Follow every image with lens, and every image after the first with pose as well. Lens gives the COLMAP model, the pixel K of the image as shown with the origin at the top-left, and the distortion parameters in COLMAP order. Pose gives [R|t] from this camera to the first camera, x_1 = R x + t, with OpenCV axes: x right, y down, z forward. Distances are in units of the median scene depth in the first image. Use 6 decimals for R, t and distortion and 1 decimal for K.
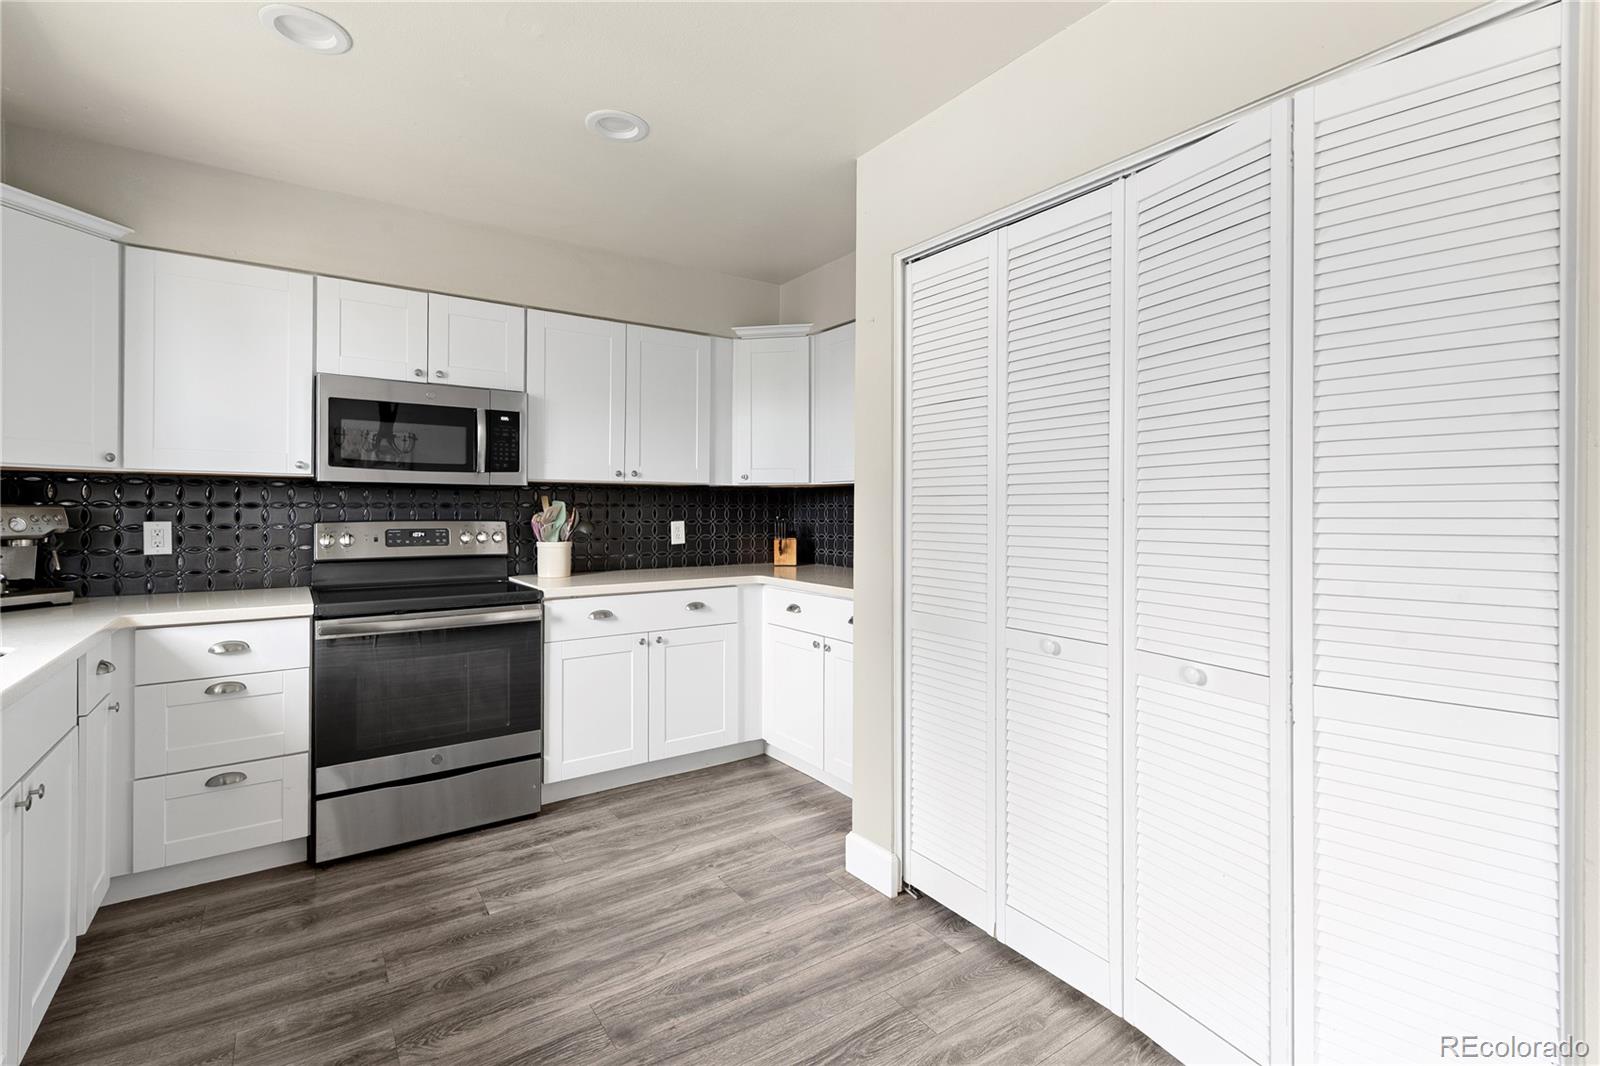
lens RADIAL K [[726.9, 0, 794.1], [0, 726.9, 510.2], [0, 0, 1]] dist [0.012452, -0.003396]
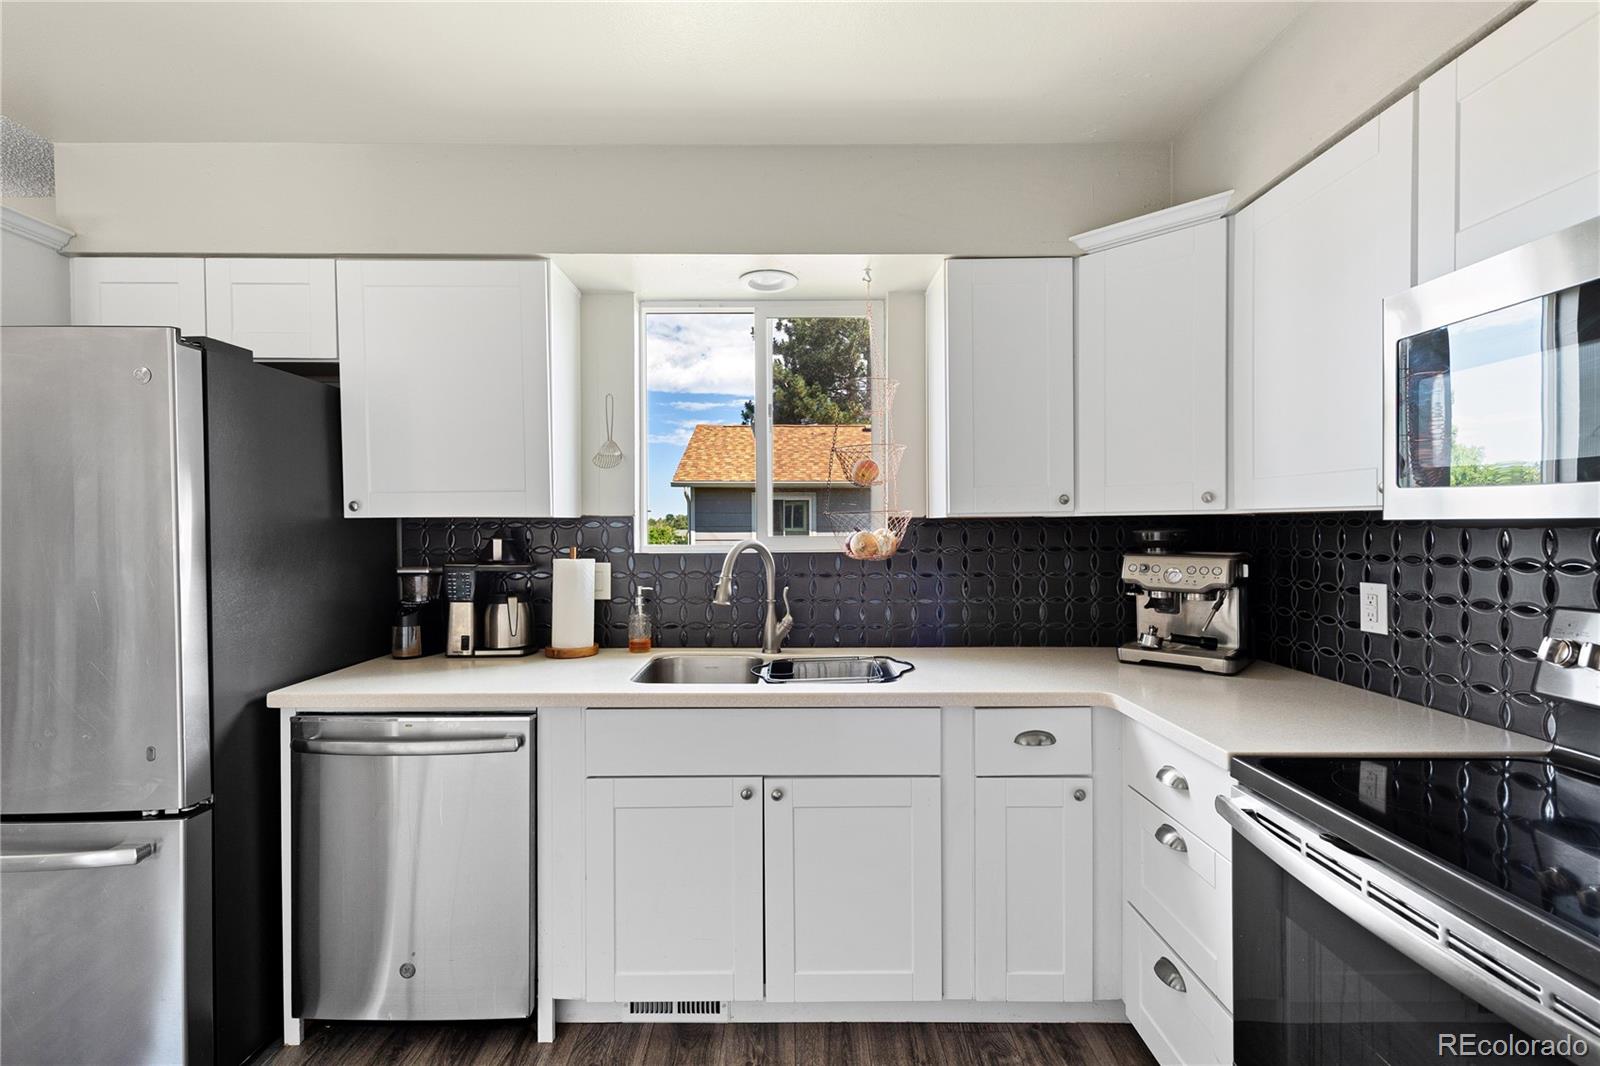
lens RADIAL K [[726.9, 0, 796.2], [0, 726.9, 535.5], [0, 0, 1]] dist [0.012452, -0.003396]
pose [[-0.567961, 0.007860, -0.823018, -0.029555], [-0.000578, 0.999950, 0.009948, -0.032683], [0.823055, 0.006126, -0.567928, 0.932830]]
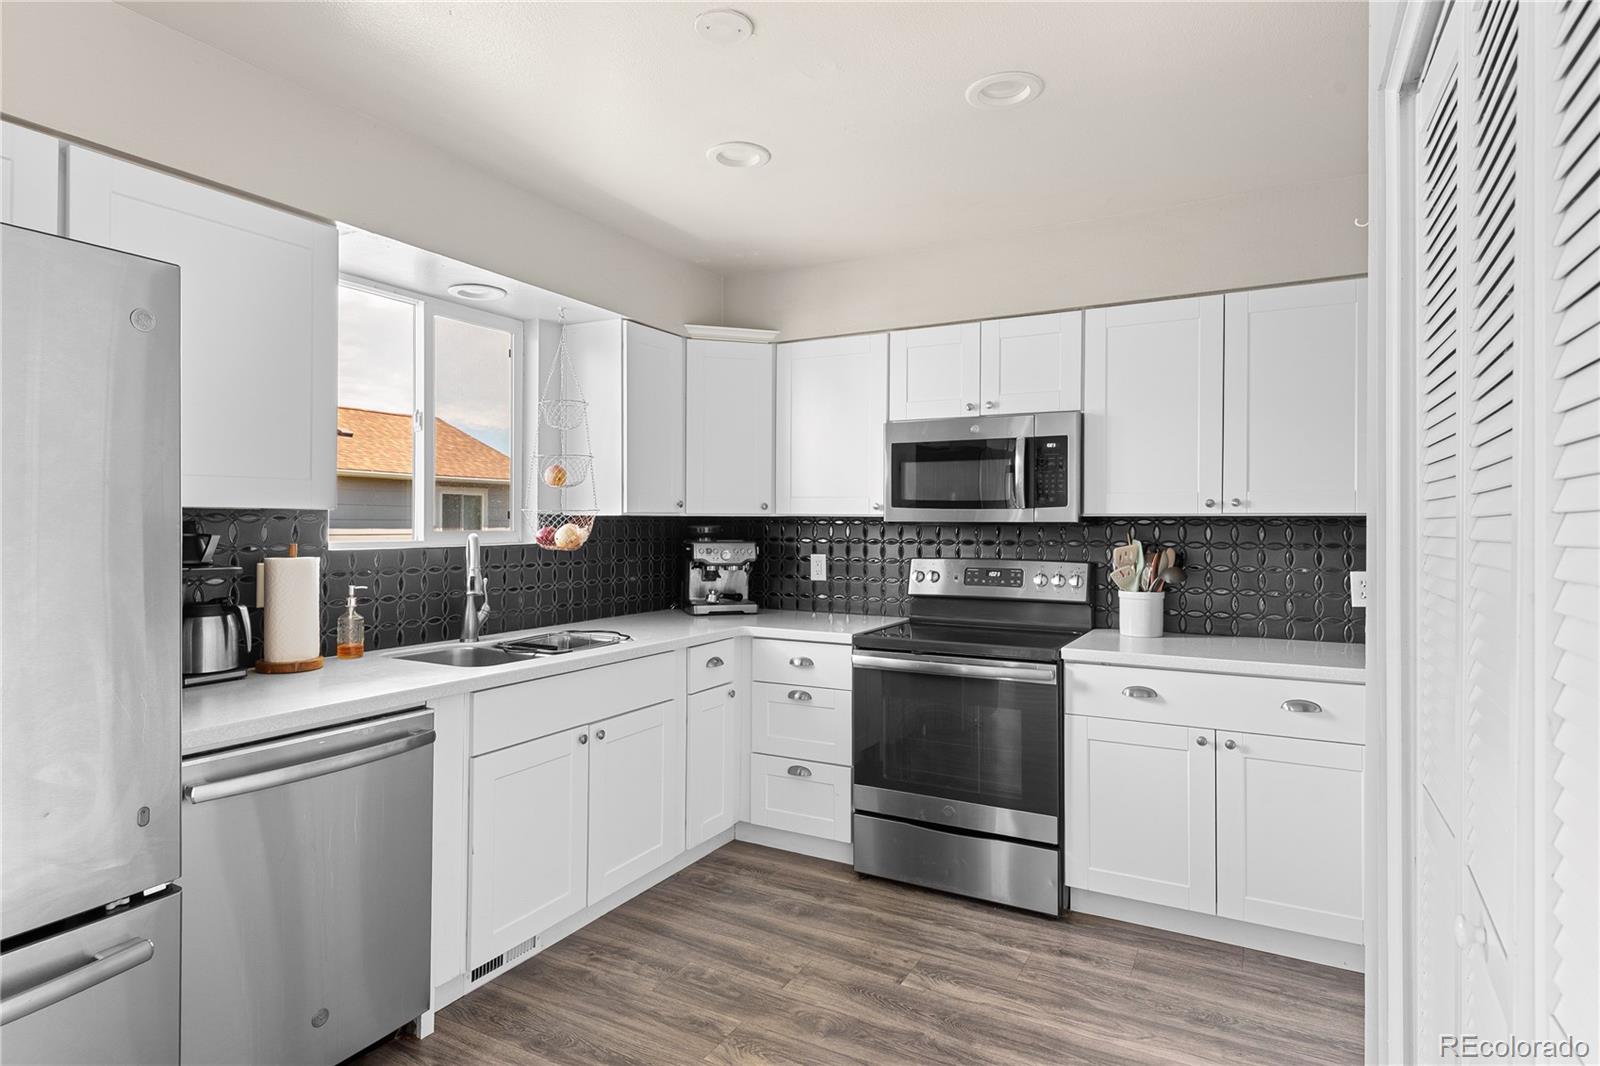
lens RADIAL K [[872.2, 0, 793.4], [0, 872.2, 512.6], [0, 0, 1]] dist [0.020745, -0.011579]
pose [[0.446985, -0.011758, -0.894464, 0.437478], [-0.005295, 0.999861, -0.015790, -0.030799], [0.894526, 0.011793, 0.446861, 0.292214]]
